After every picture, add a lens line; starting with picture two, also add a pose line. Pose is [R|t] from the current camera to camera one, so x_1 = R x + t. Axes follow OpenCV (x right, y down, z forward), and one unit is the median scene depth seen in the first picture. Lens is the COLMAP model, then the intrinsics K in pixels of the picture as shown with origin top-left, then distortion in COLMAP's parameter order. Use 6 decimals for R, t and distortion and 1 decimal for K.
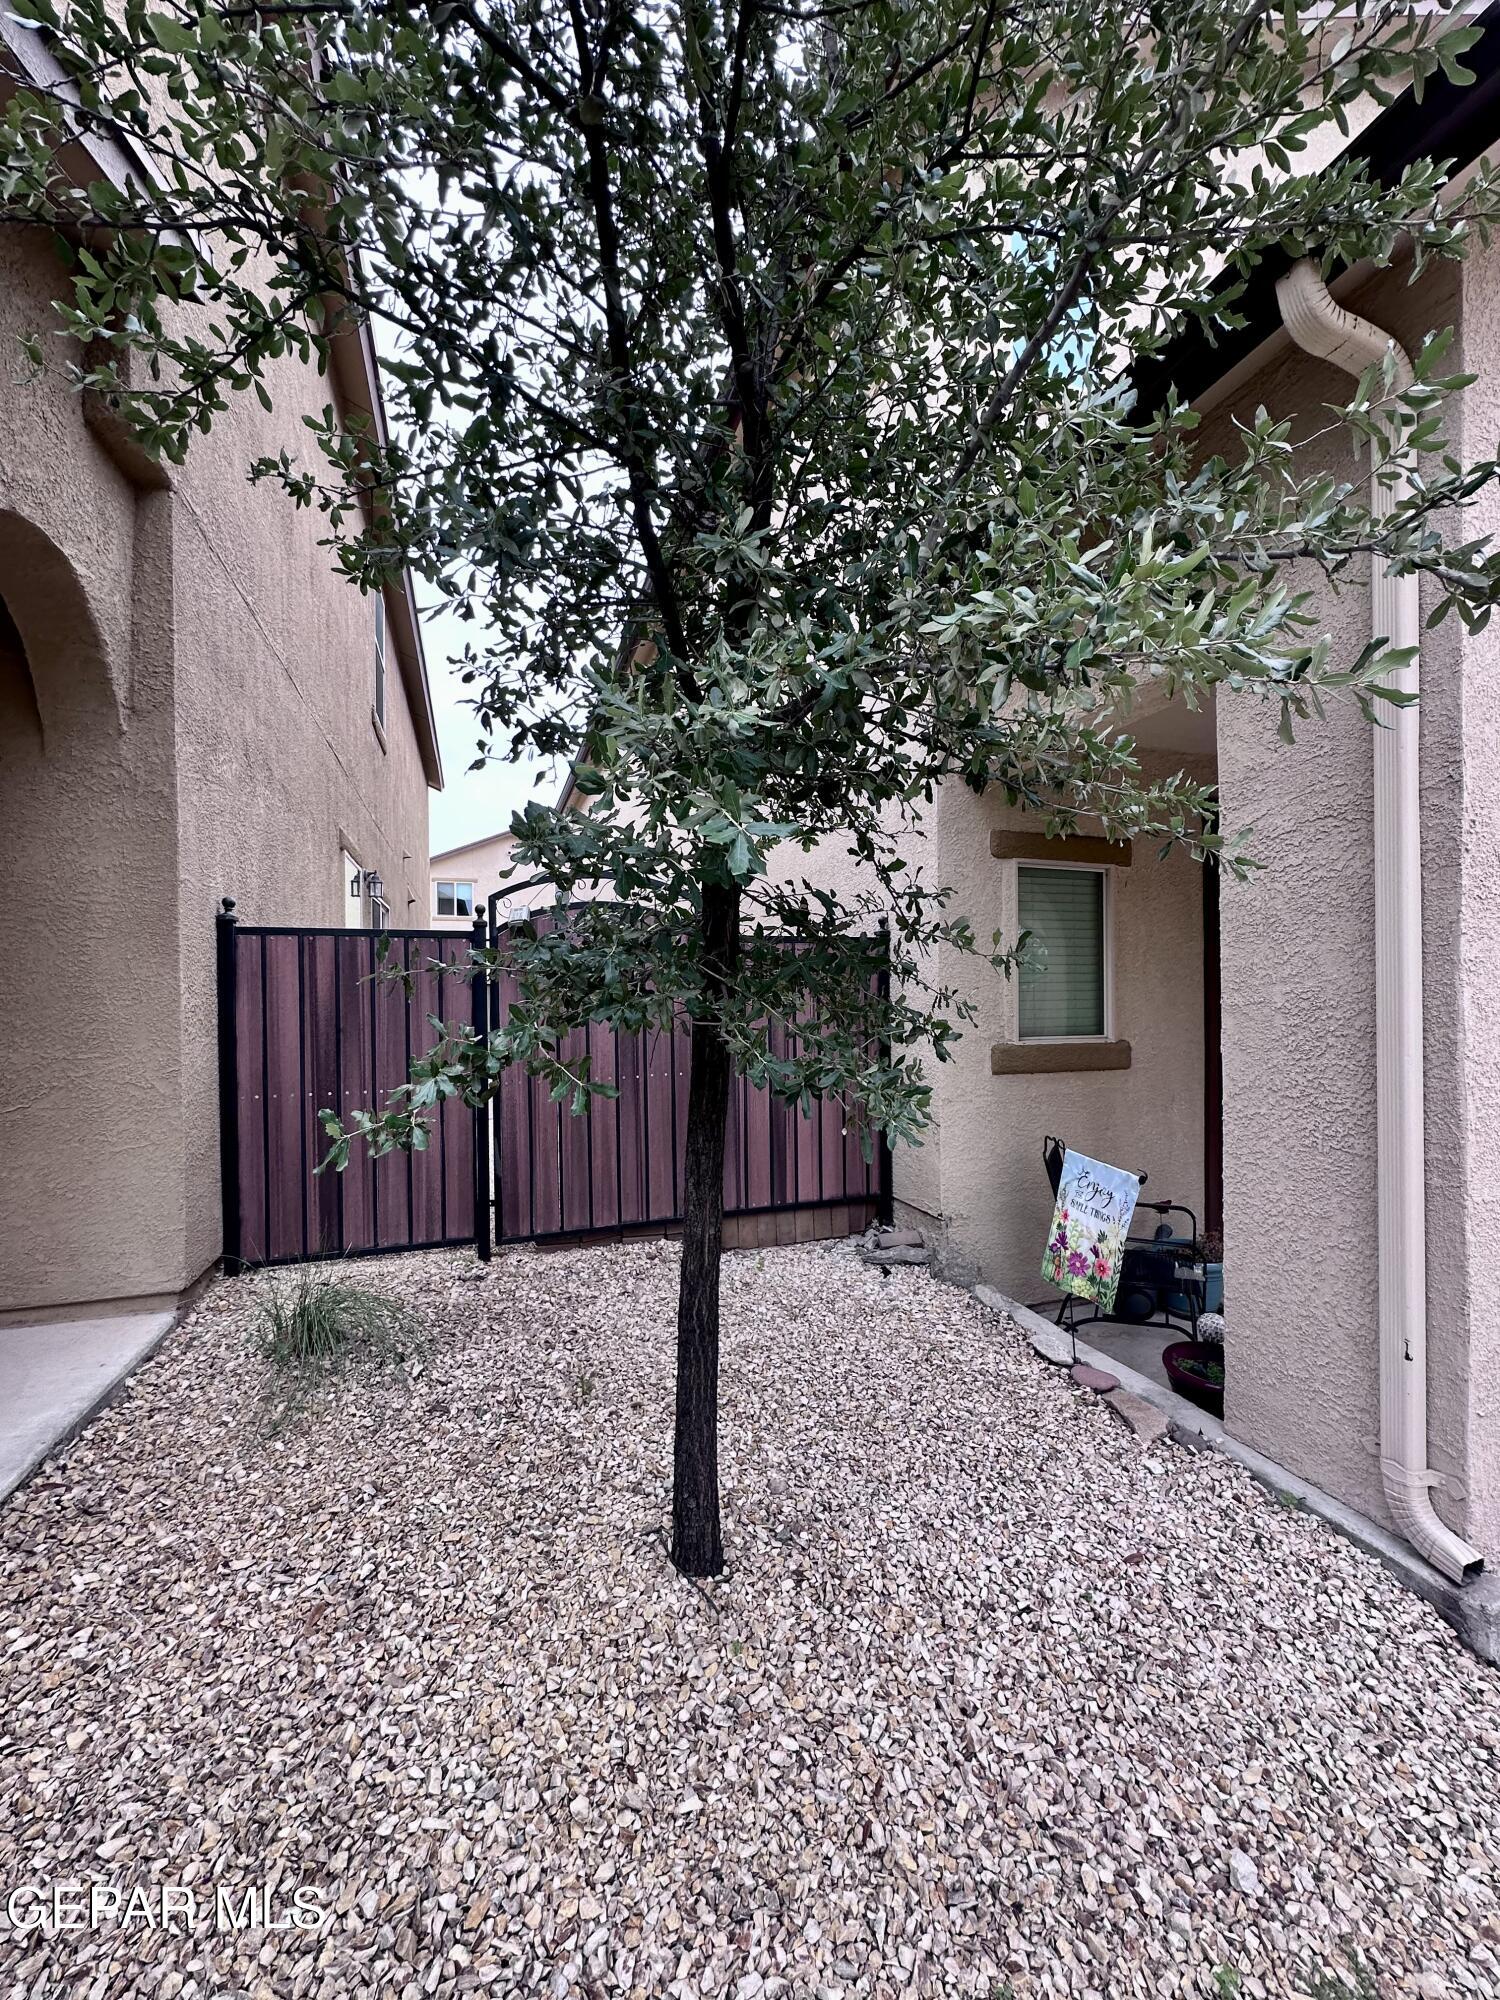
lens RADIAL K [[798.4, 0, 743.7], [0, 798.4, 995.3], [0, 0, 1]] dist [-0.005521, -0.000052]
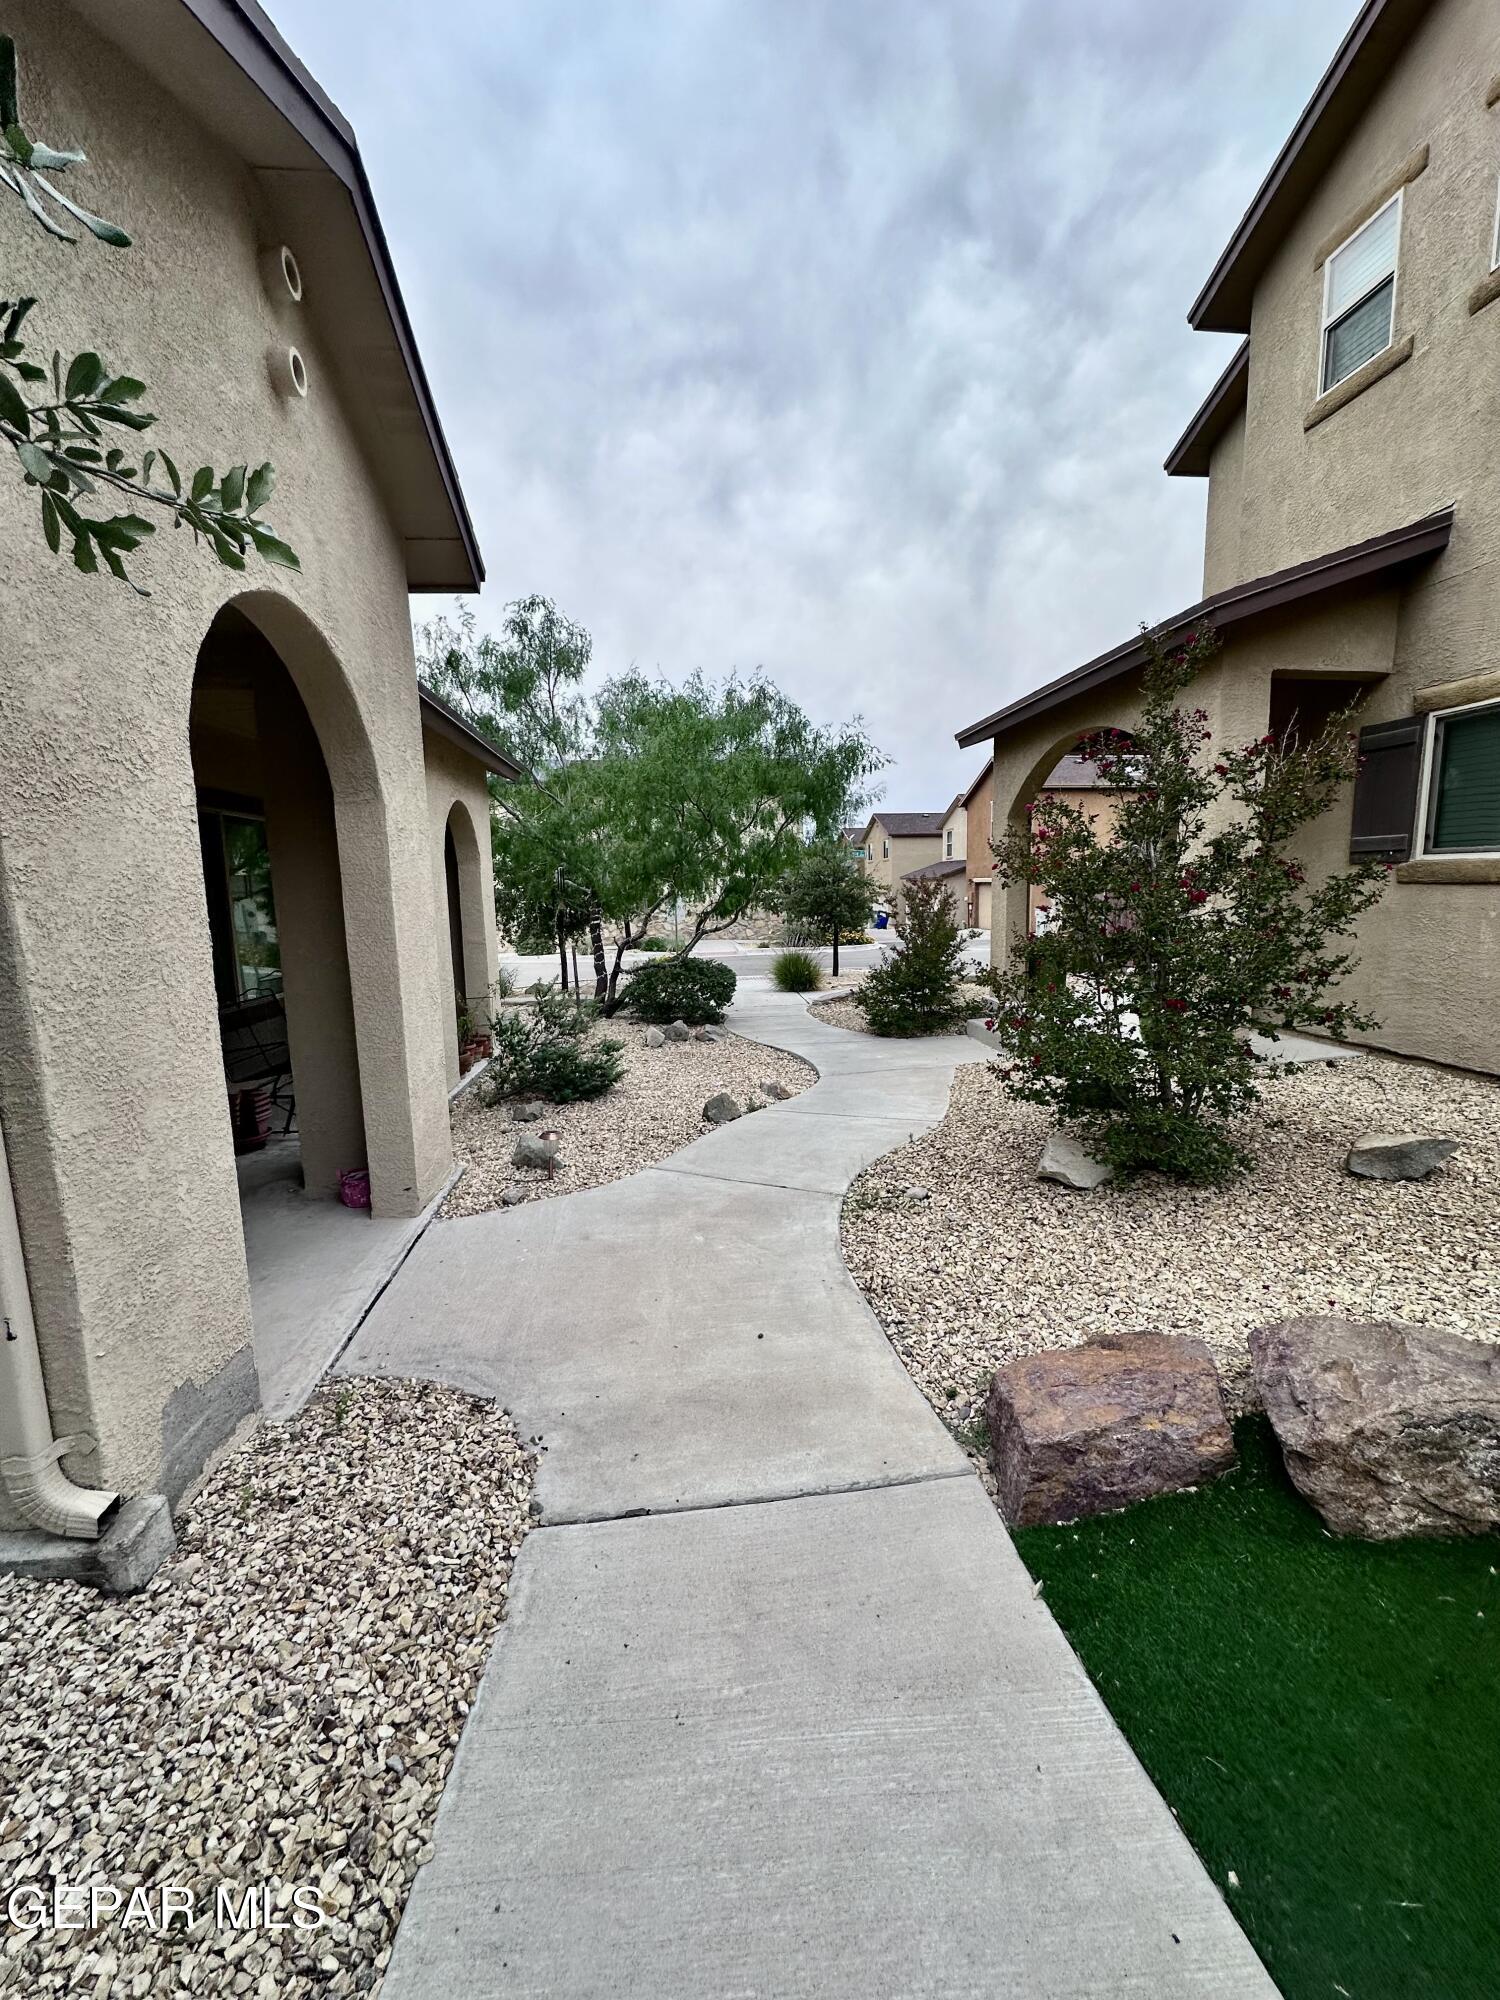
lens RADIAL K [[798.4, 0, 749.2], [0, 798.4, 1009.5], [0, 0, 1]] dist [-0.005521, -0.000052]
pose [[0.224402, -0.142429, 0.964032, 0.245131], [0.016763, 0.989679, 0.142316, -0.003159], [-0.974352, -0.015776, 0.224473, 0.036431]]
